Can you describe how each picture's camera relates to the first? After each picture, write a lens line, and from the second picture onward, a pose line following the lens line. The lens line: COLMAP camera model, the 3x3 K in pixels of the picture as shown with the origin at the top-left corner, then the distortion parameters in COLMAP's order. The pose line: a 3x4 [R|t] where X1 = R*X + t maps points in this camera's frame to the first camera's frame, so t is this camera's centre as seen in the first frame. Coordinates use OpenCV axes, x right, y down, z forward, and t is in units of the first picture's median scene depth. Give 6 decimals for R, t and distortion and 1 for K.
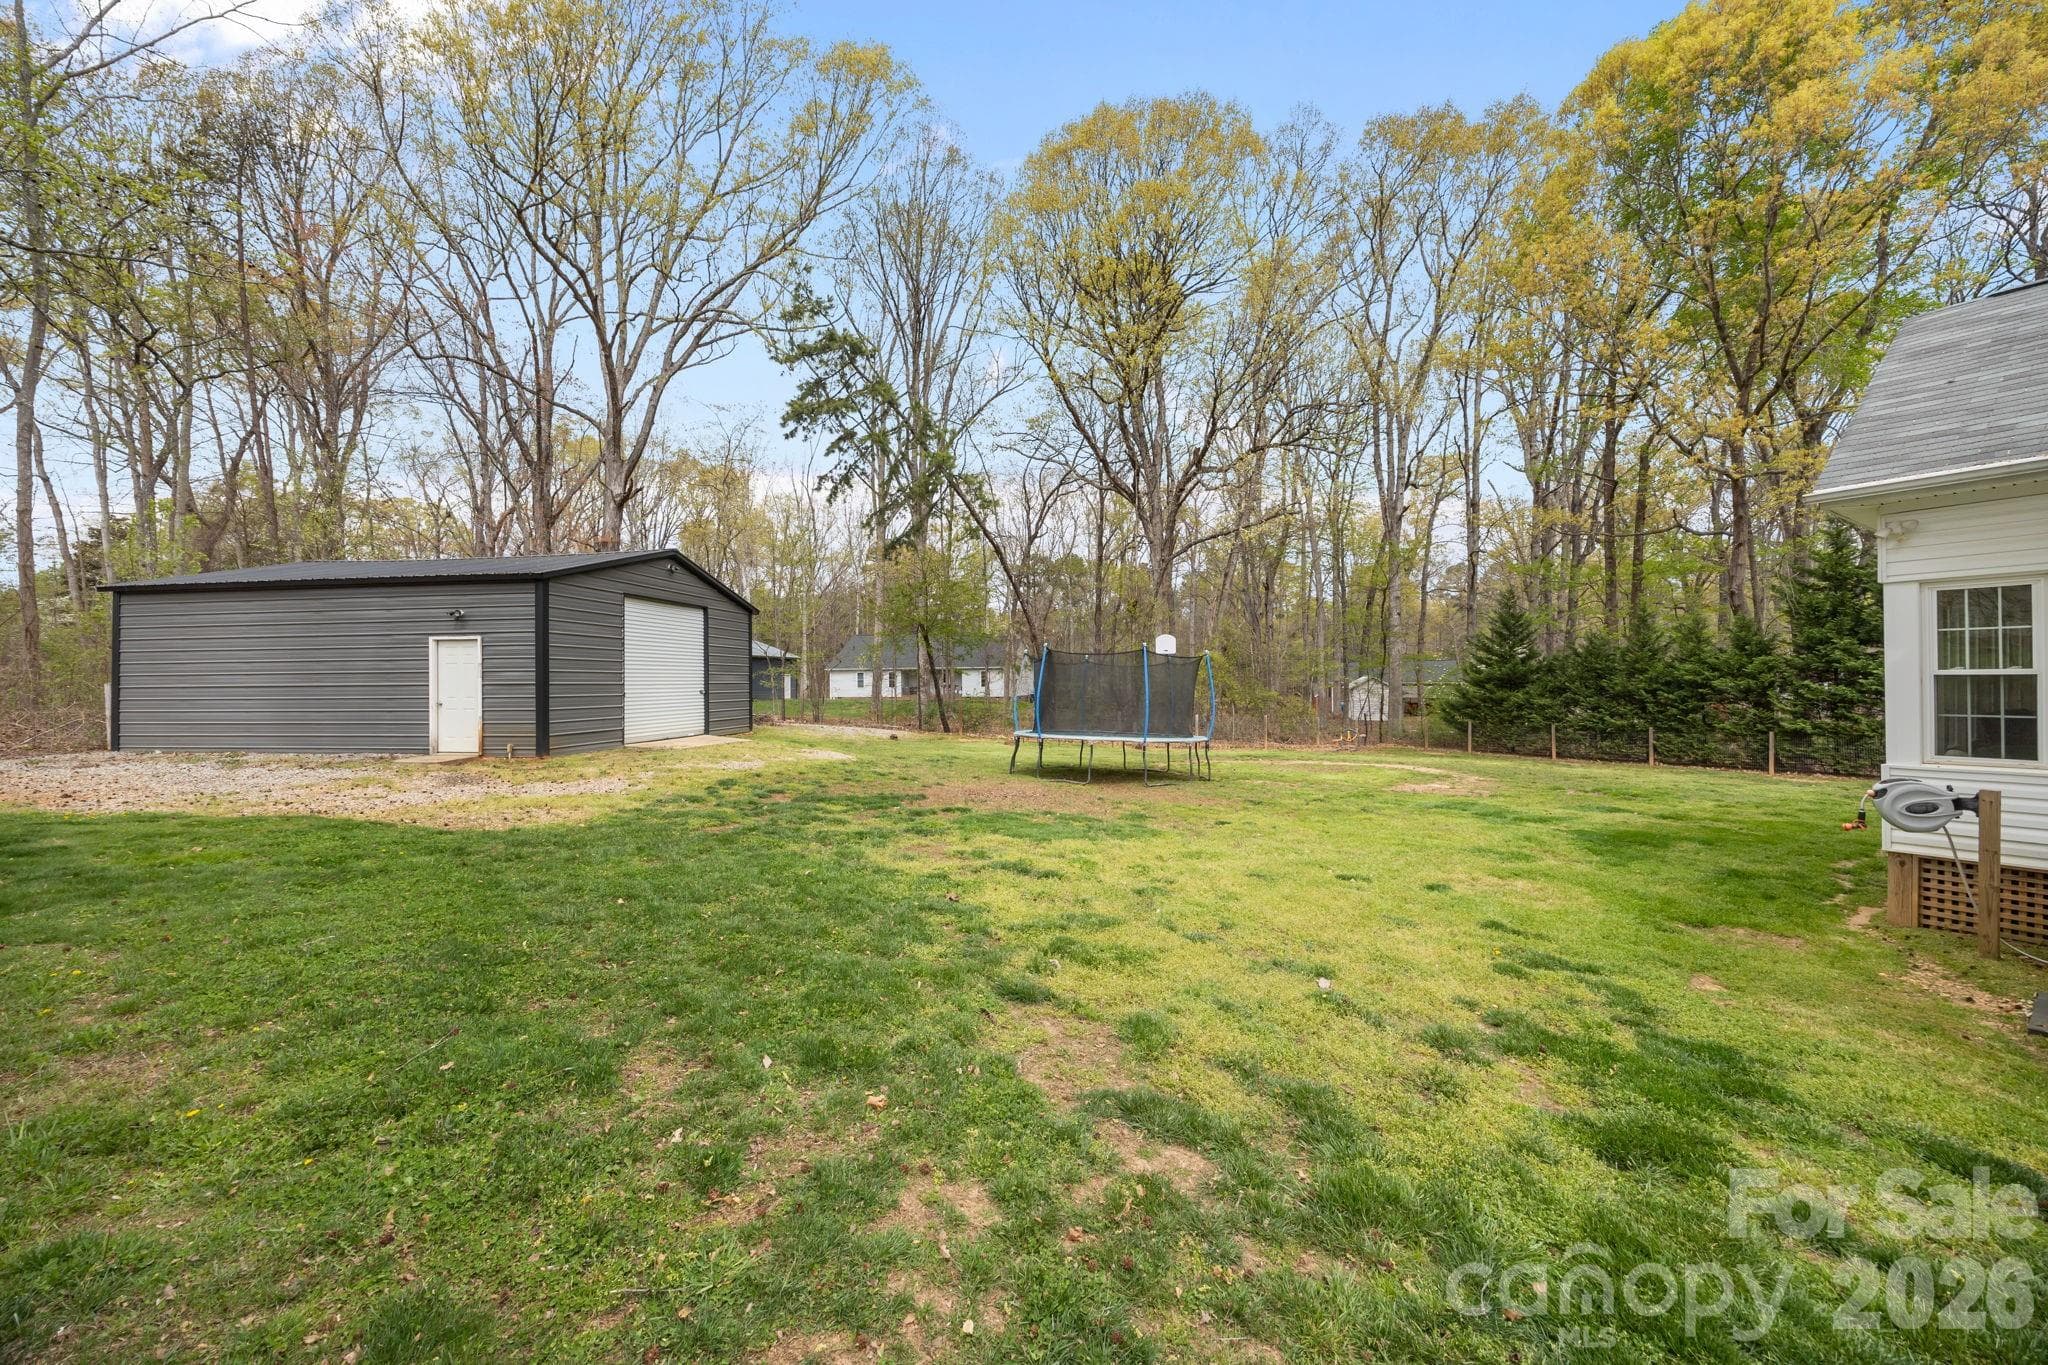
lens RADIAL K [[777.5, 0, 1021.9], [0, 777.5, 677.4], [0, 0, 1]] dist [-0.001354, -0.000067]
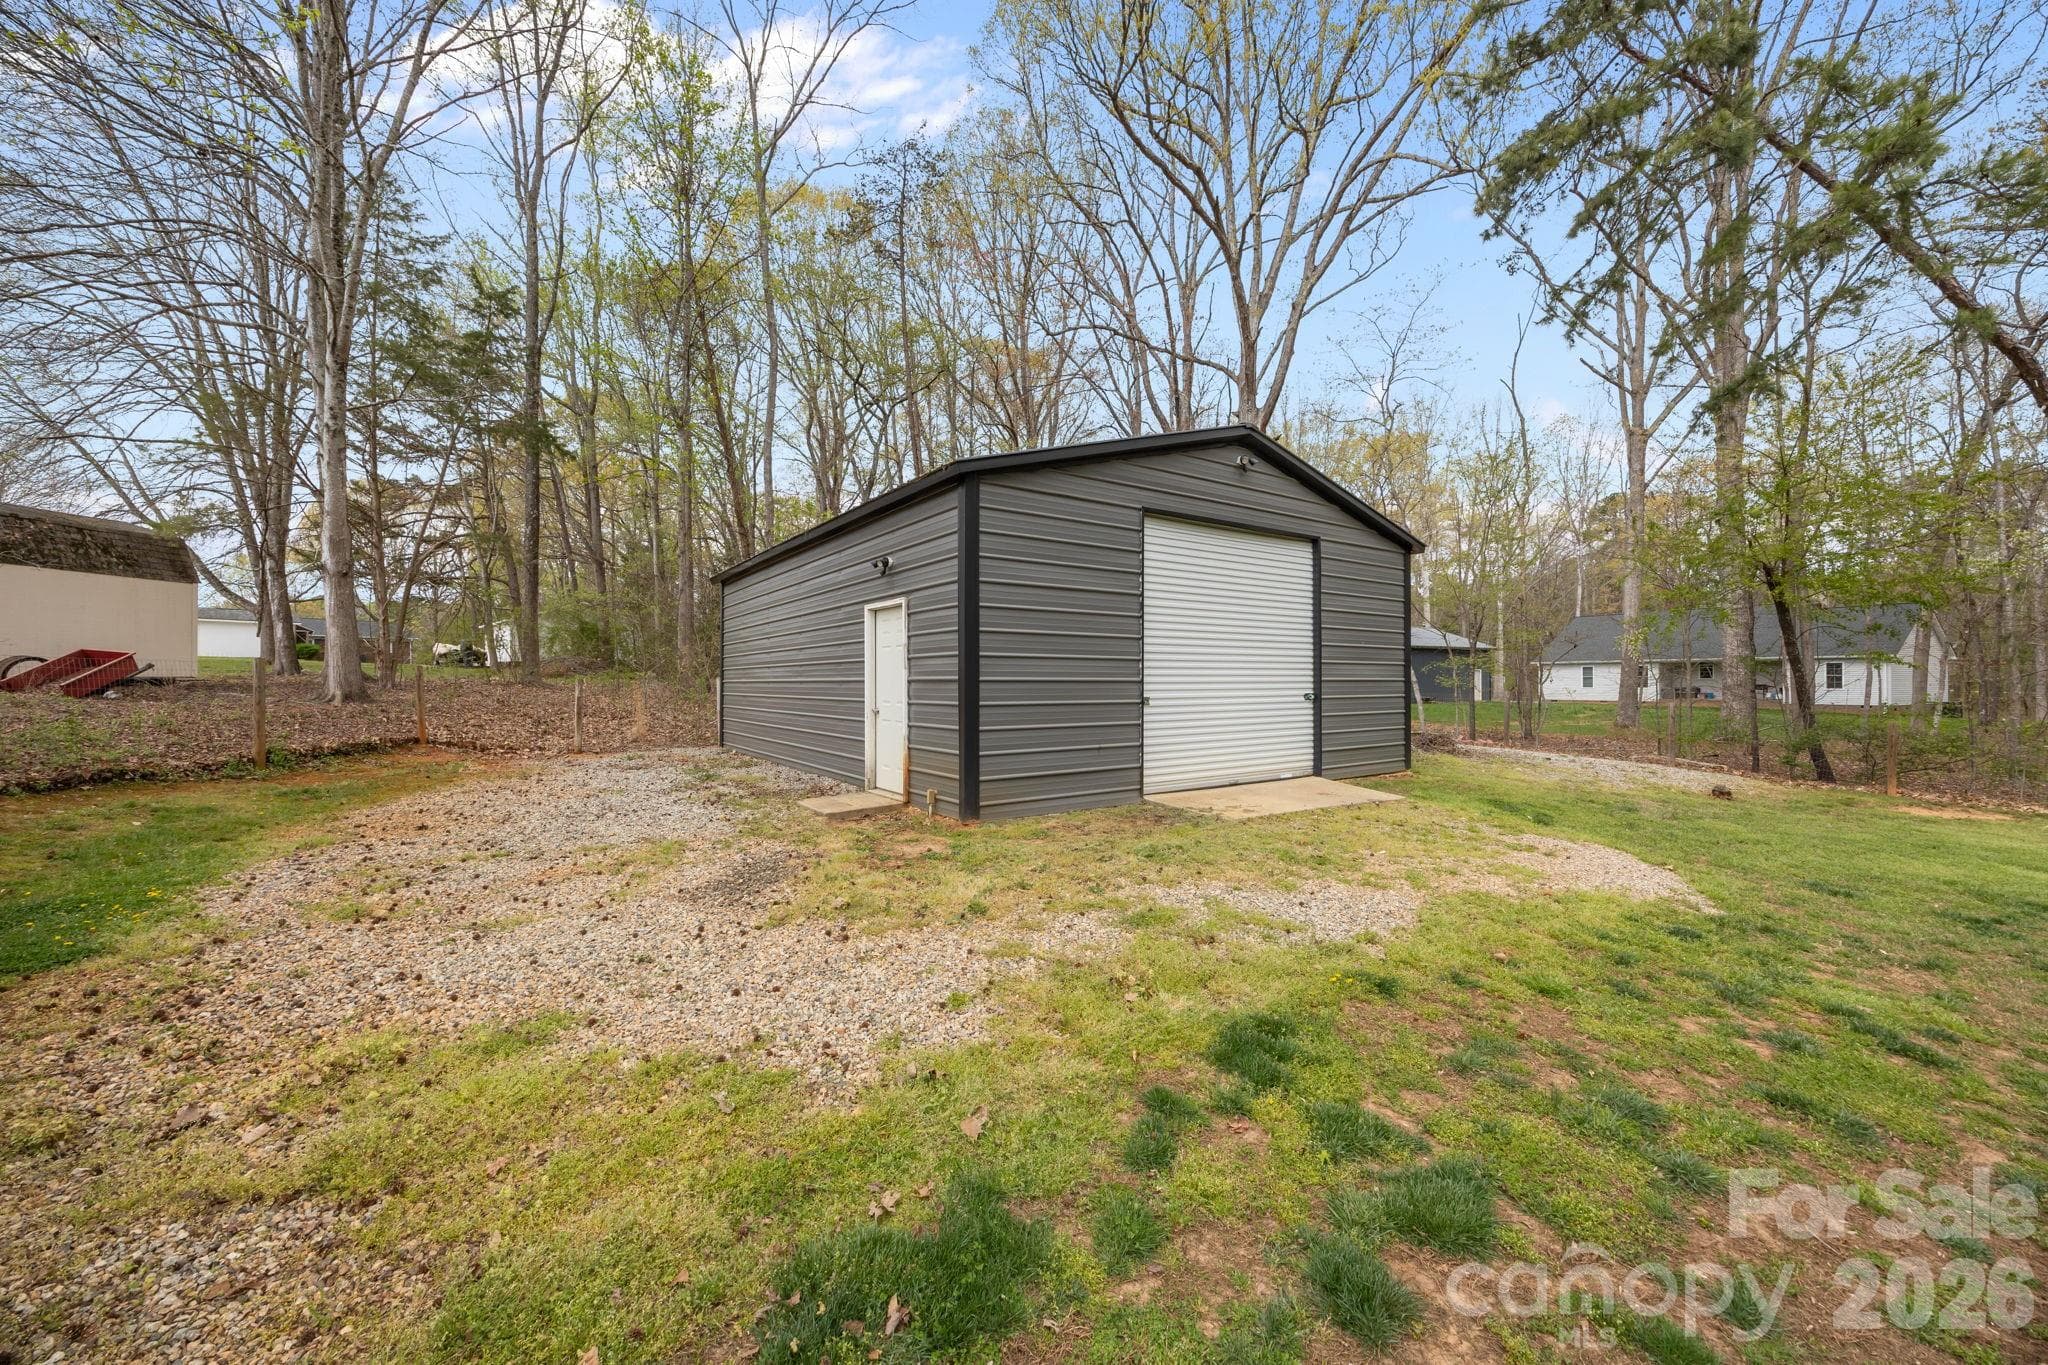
lens RADIAL K [[777.5, 0, 1021.9], [0, 777.5, 677.4], [0, 0, 1]] dist [-0.001354, -0.000067]
pose [[0.681204, 0.004261, -0.732081, -0.099774], [-0.000843, 0.999987, 0.005036, 0.001718], [0.732093, -0.002813, 0.681199, 0.318518]]
